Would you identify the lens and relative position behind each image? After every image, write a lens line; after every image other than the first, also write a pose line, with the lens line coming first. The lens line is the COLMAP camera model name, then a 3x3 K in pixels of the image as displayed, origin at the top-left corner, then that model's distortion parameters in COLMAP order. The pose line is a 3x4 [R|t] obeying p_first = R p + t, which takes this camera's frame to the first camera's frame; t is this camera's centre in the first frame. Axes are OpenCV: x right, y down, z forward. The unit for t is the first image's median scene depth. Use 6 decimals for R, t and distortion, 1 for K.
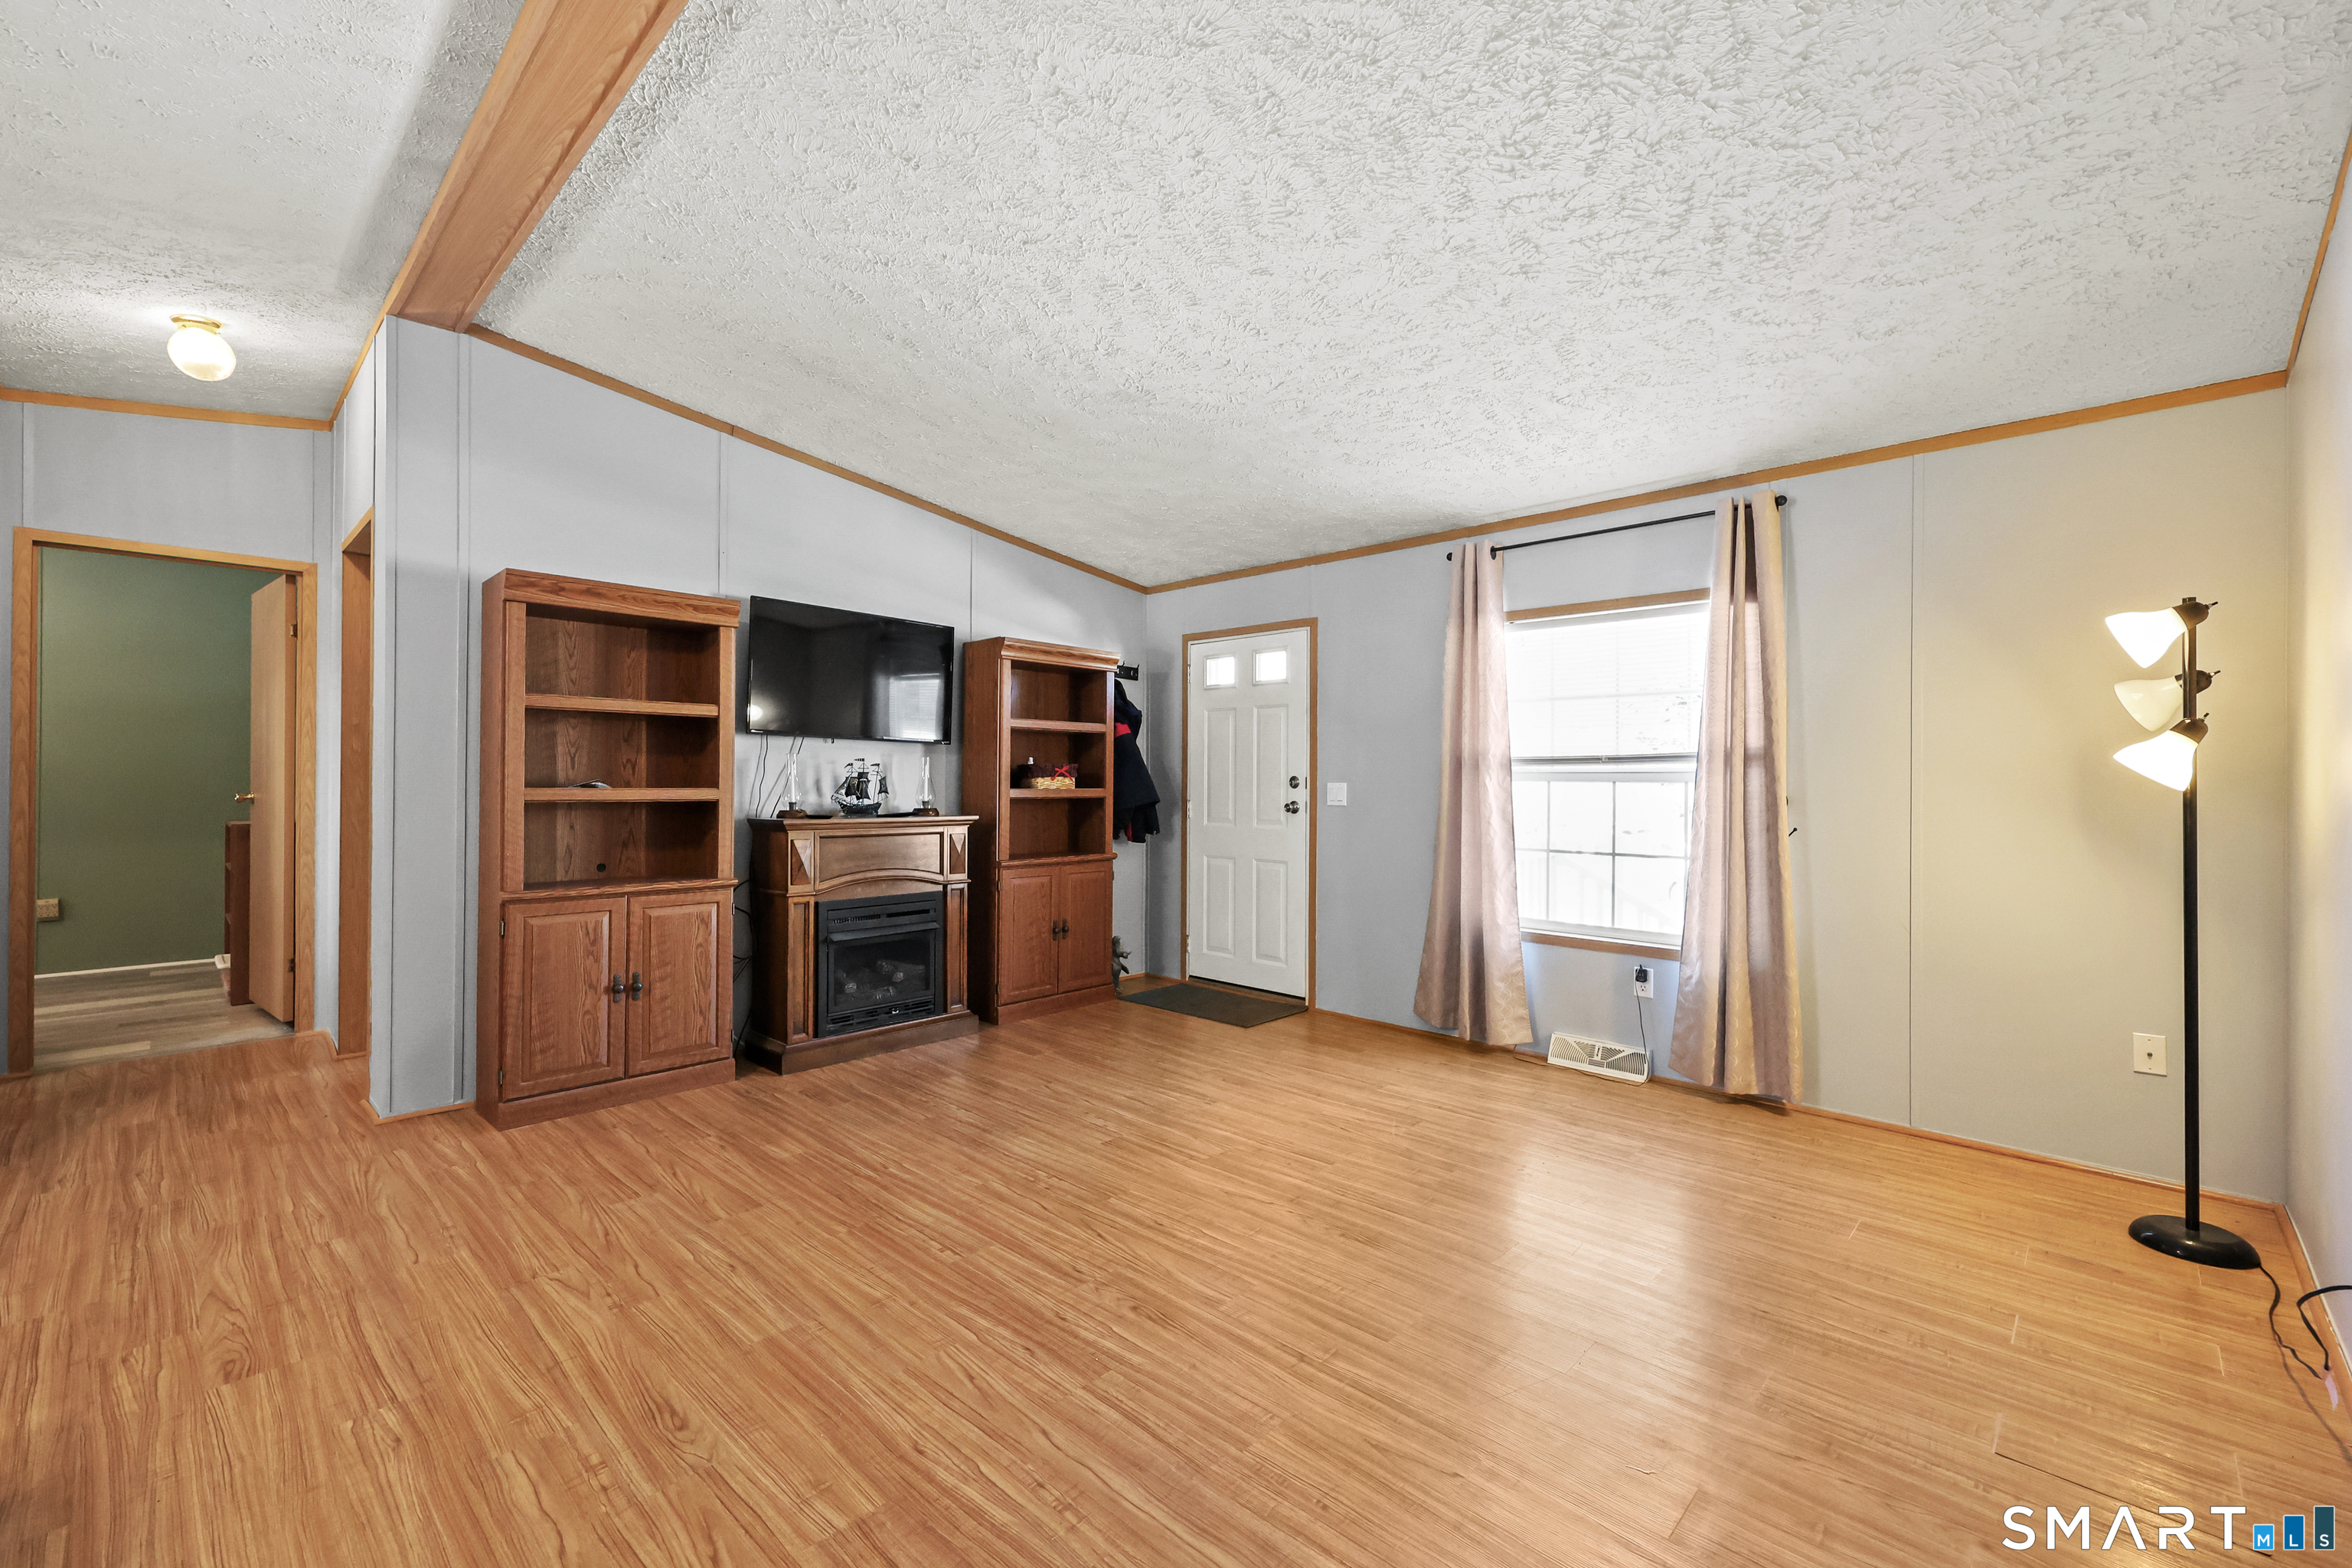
lens RADIAL K [[983.7, 0, 1178.8], [0, 983.7, 774.3], [0, 0, 1]] dist [0.001563, 0.000352]
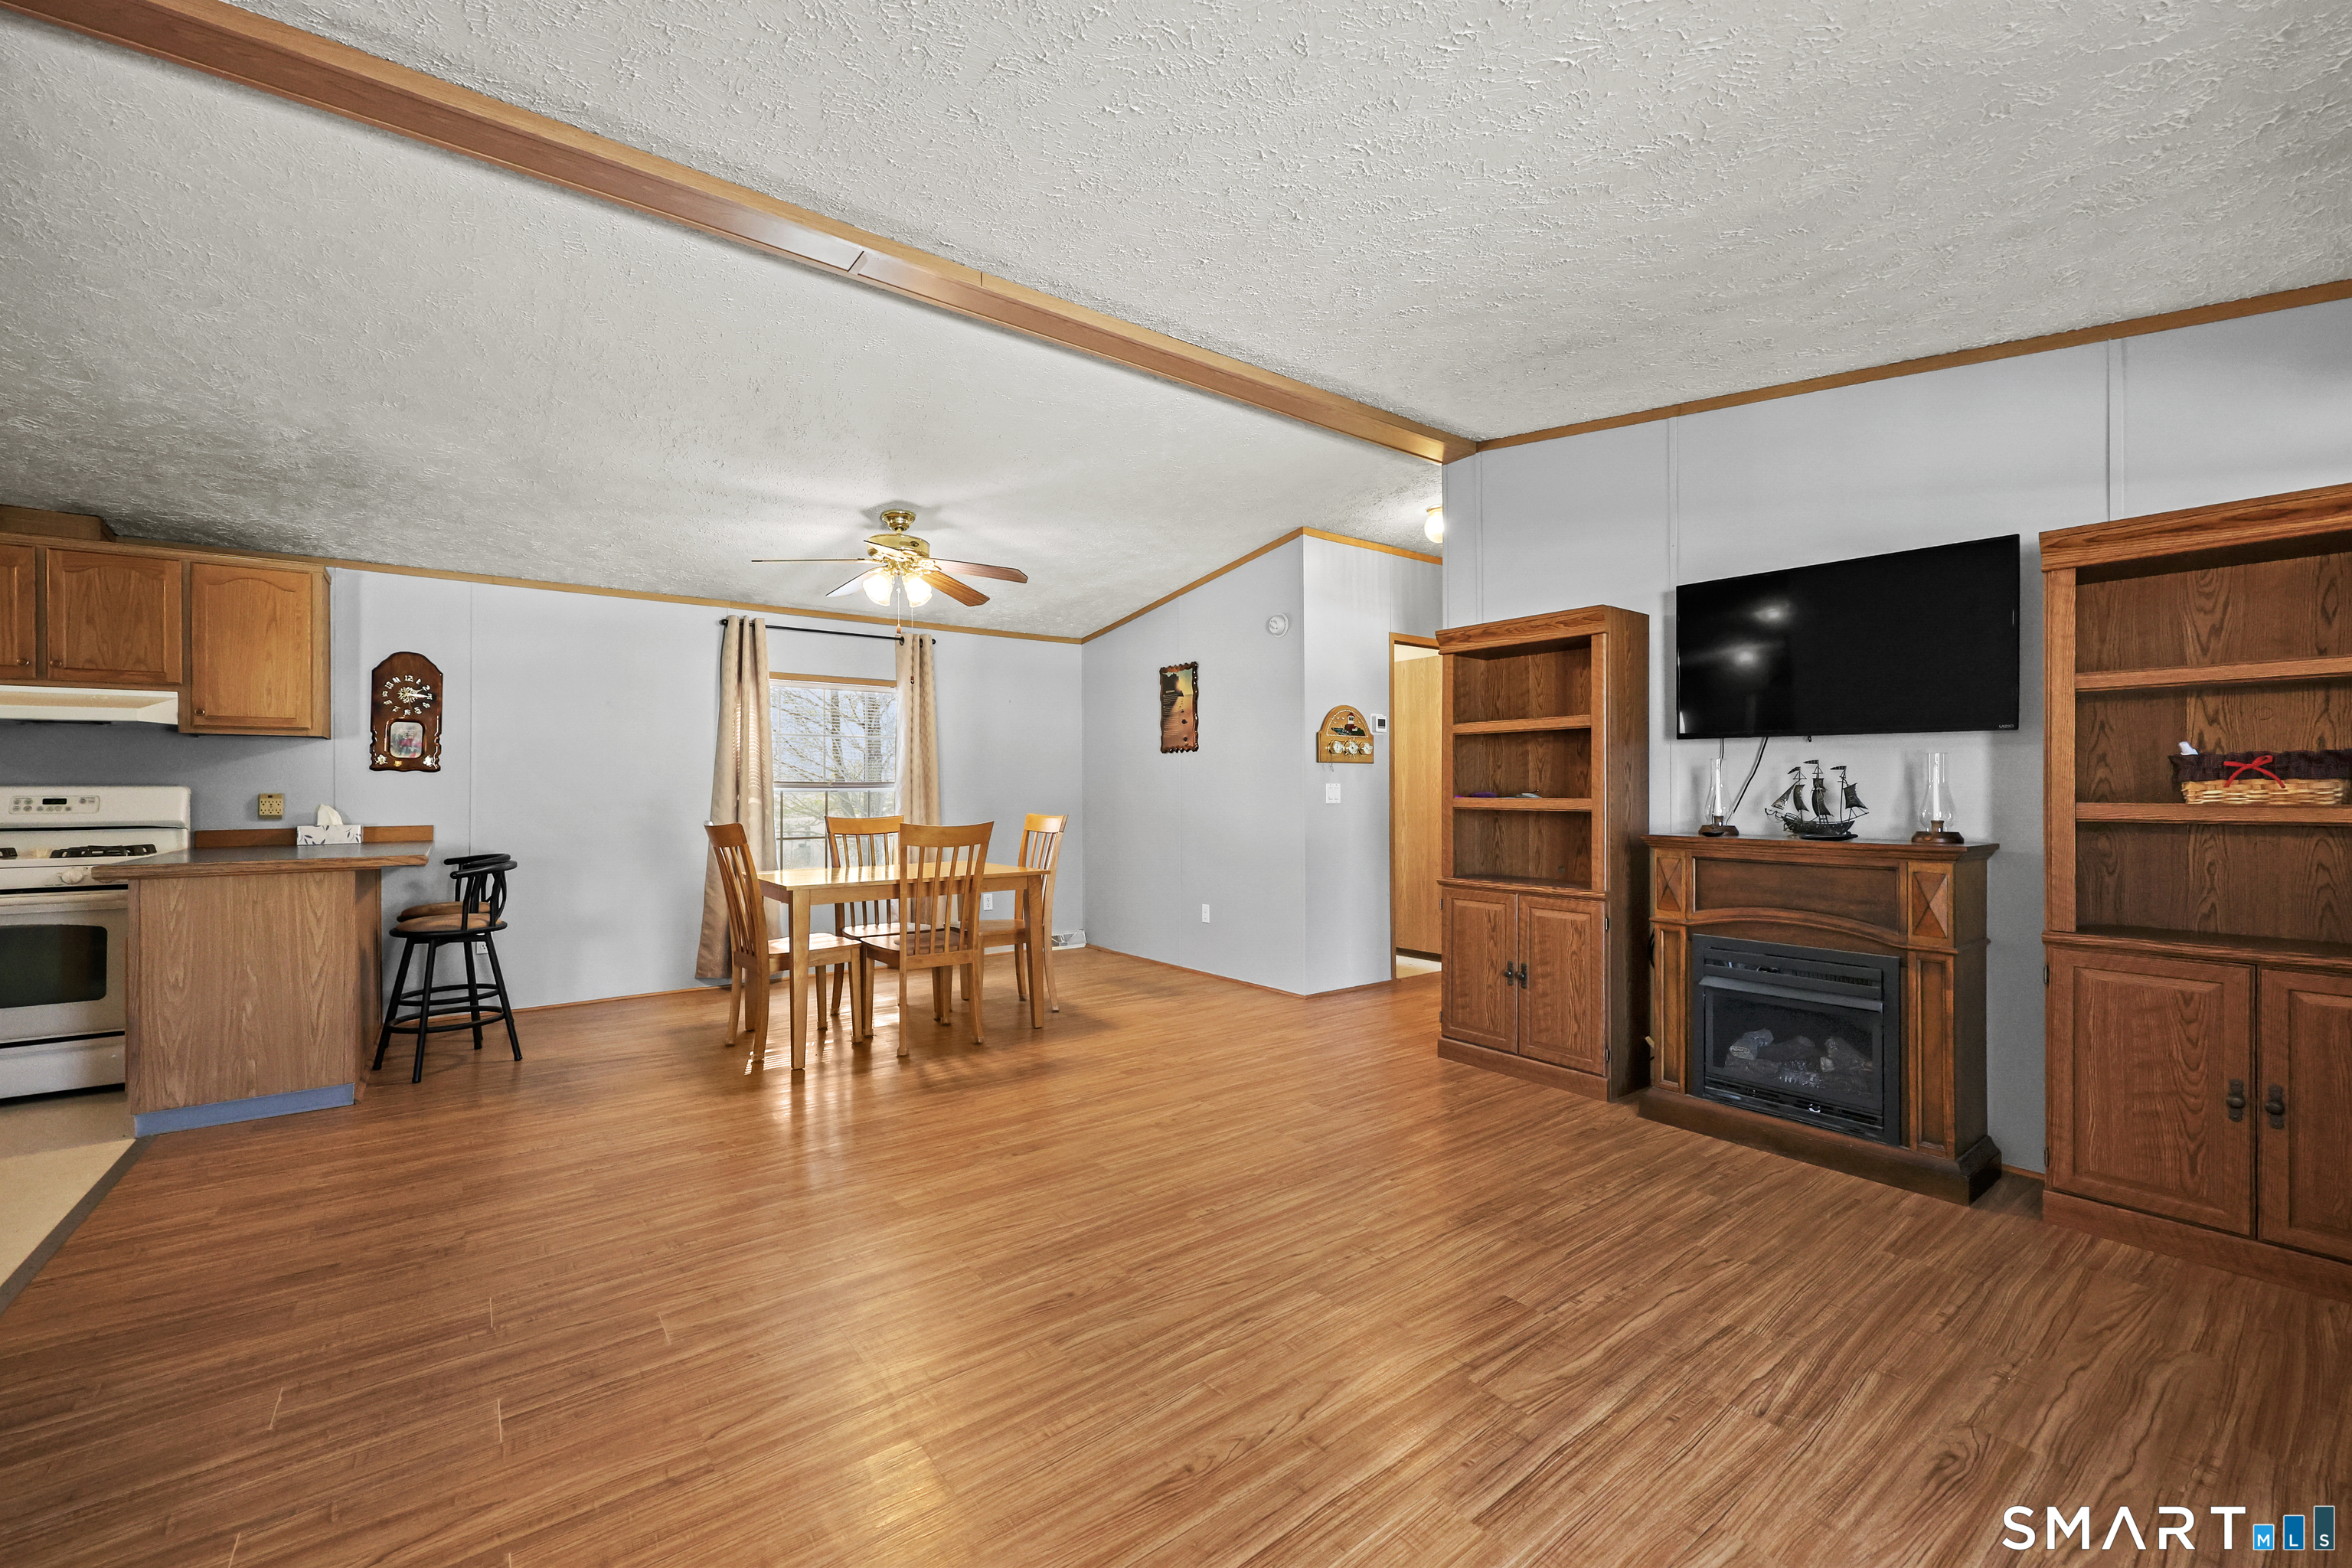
lens RADIAL K [[956.8, 0, 1183.2], [0, 956.8, 788.1], [0, 0, 1]] dist [0.003559, 0.000362]
pose [[-0.157836, -0.007792, -0.987435, 0.571145], [0.009574, 0.999910, -0.009420, 0.008731], [0.987419, -0.010940, -0.157747, 0.775982]]
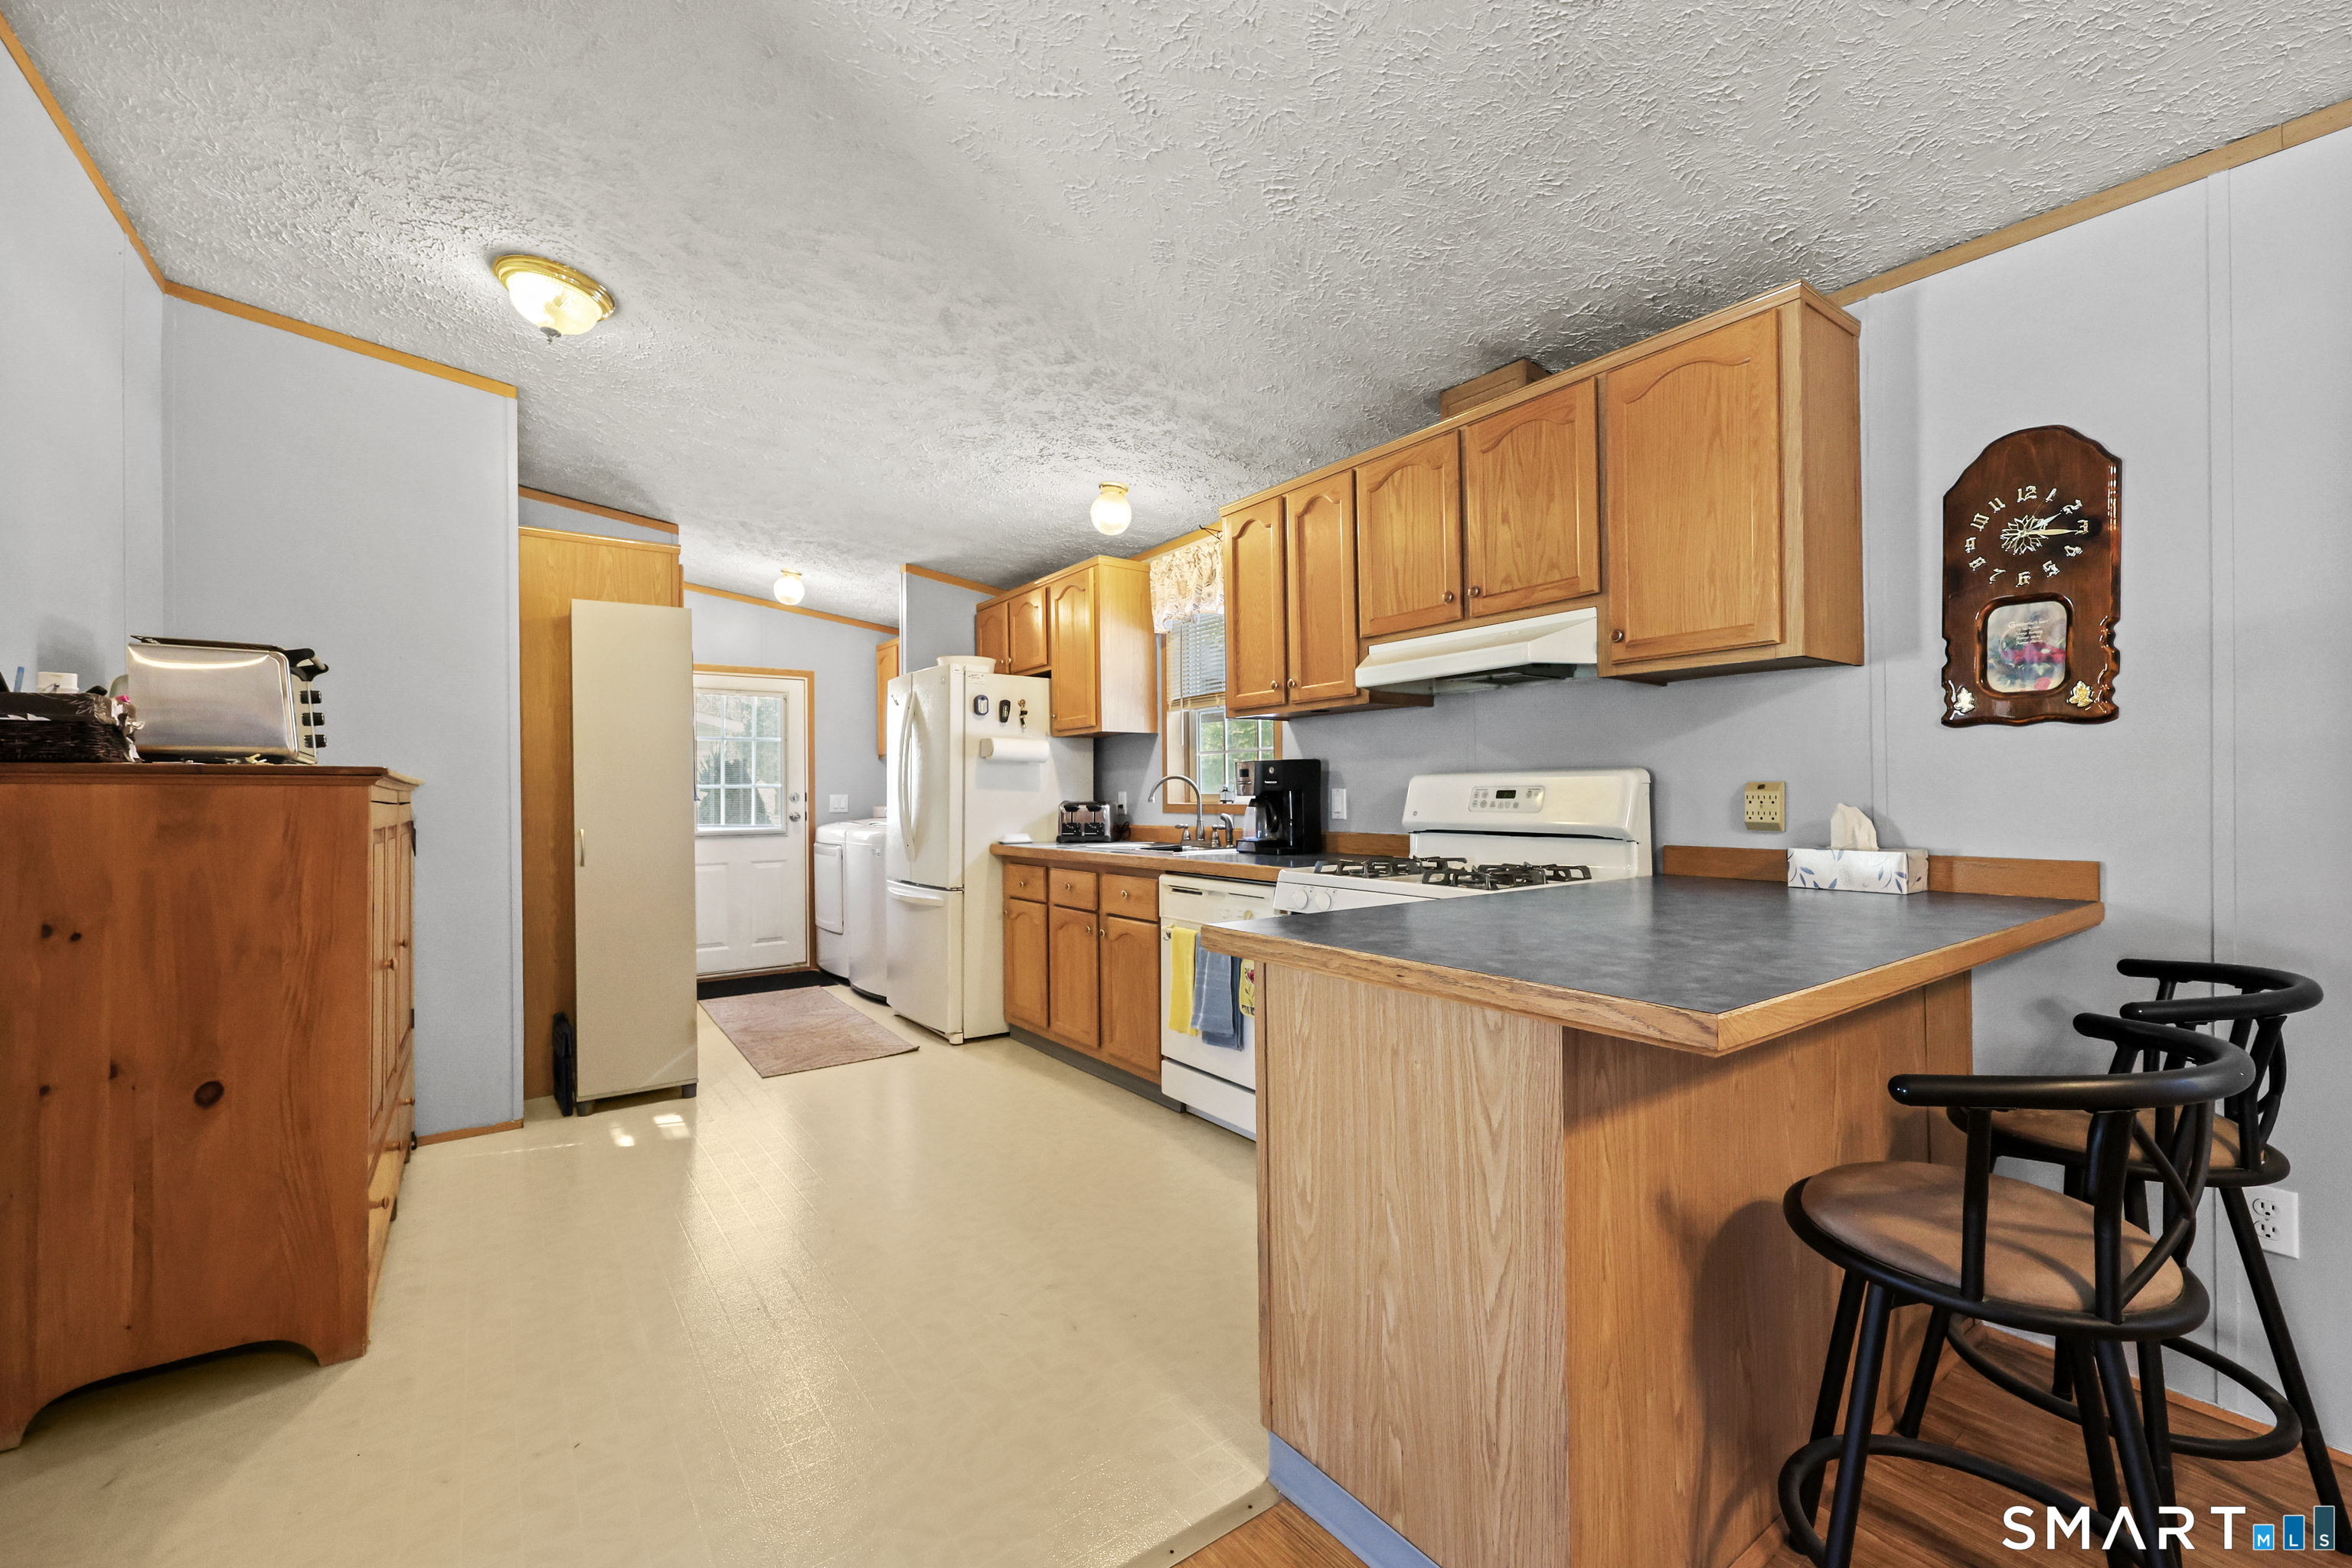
lens RADIAL K [[967.4, 0, 1176.0], [0, 967.4, 784.0], [0, 0, 1]] dist [-0.001358, -0.000054]
pose [[-0.983829, 0.005526, 0.179027, -0.216808], [0.003575, 0.999931, -0.011217, 0.000218], [-0.179077, -0.010396, -0.983780, 0.107340]]
